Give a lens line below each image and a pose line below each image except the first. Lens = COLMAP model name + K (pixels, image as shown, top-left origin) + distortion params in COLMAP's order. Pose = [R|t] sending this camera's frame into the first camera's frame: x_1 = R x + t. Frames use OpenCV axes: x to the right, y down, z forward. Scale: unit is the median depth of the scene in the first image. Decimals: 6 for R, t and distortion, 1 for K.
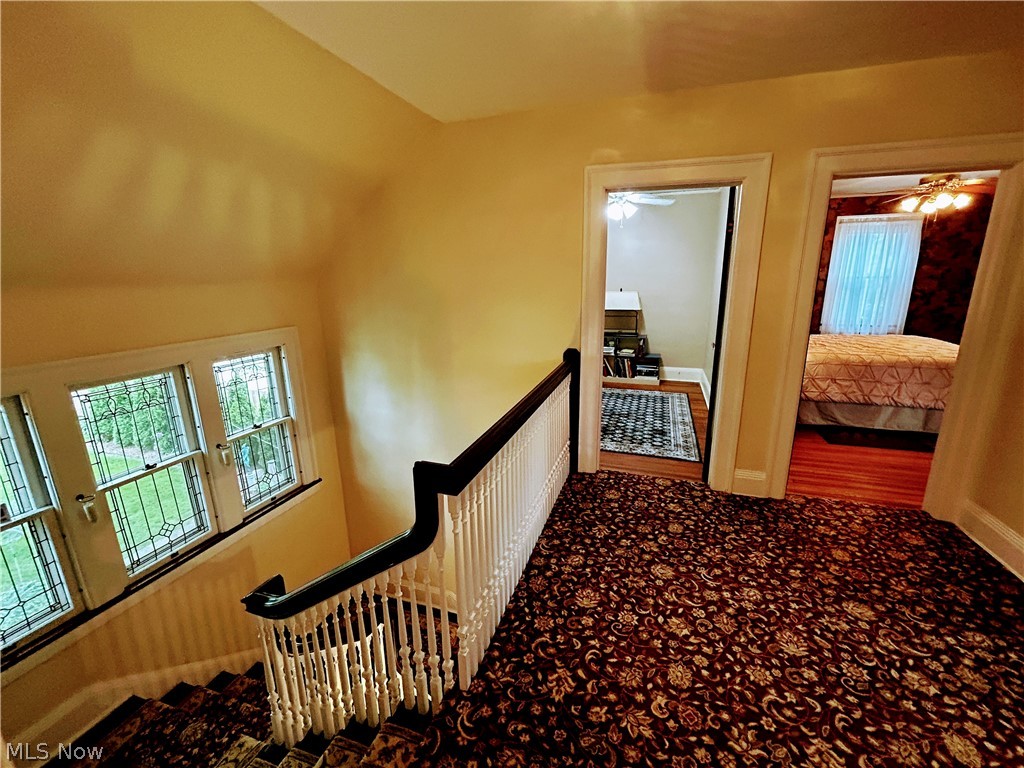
lens RADIAL K [[433.4, 0, 512.0], [0, 433.4, 384.0], [0, 0, 1]] dist [-0.001615, 0.000184]
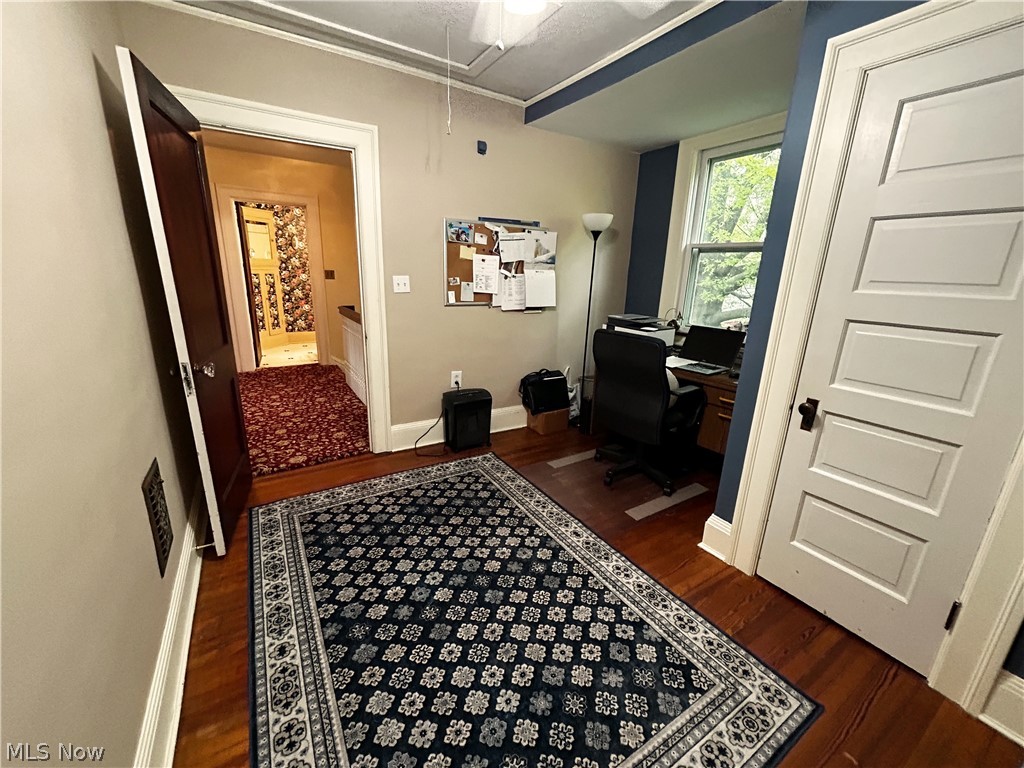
lens RADIAL K [[408.1, 0, 512.0], [0, 408.1, 384.0], [0, 0, 1]] dist [-0.001315, 0.000055]
pose [[-0.633019, 0.197722, -0.748461, 0.954364], [-0.213526, 0.884732, 0.414313, -0.549424], [0.744106, 0.422084, -0.517833, 2.410413]]
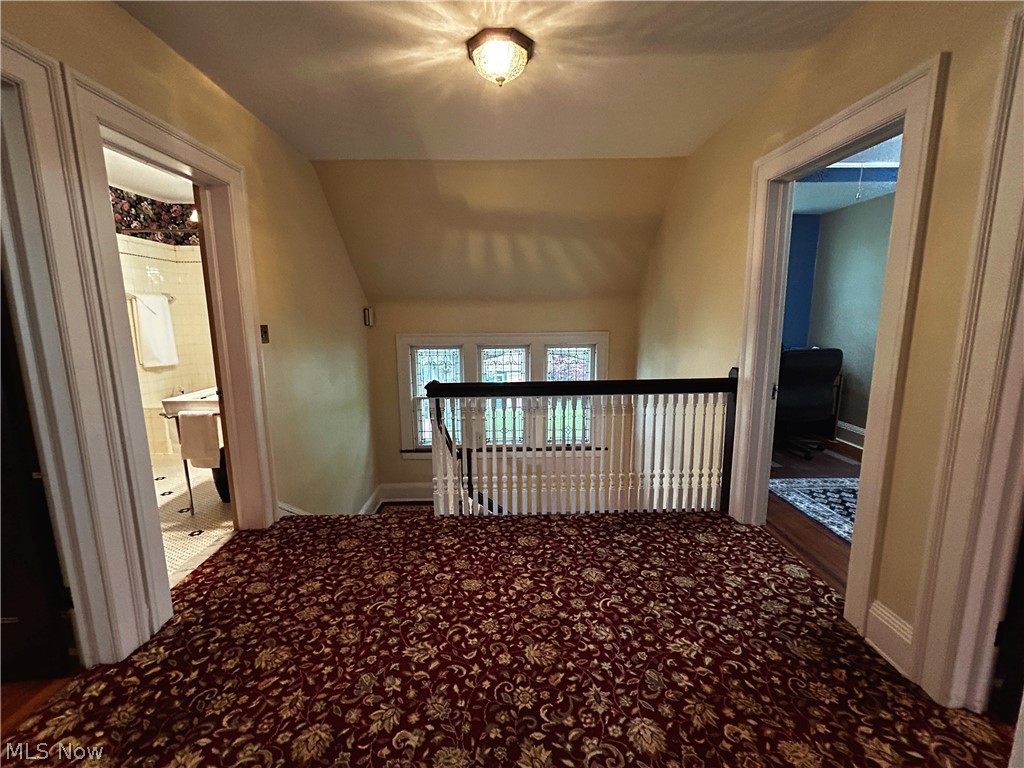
lens RADIAL K [[433.4, 0, 512.0], [0, 433.4, 384.0], [0, 0, 1]] dist [-0.001615, 0.000184]
pose [[0.338934, 0.160971, -0.926937, 1.088971], [-0.222957, 0.970930, 0.087087, -0.034767], [0.914010, 0.177151, 0.364971, 0.376392]]
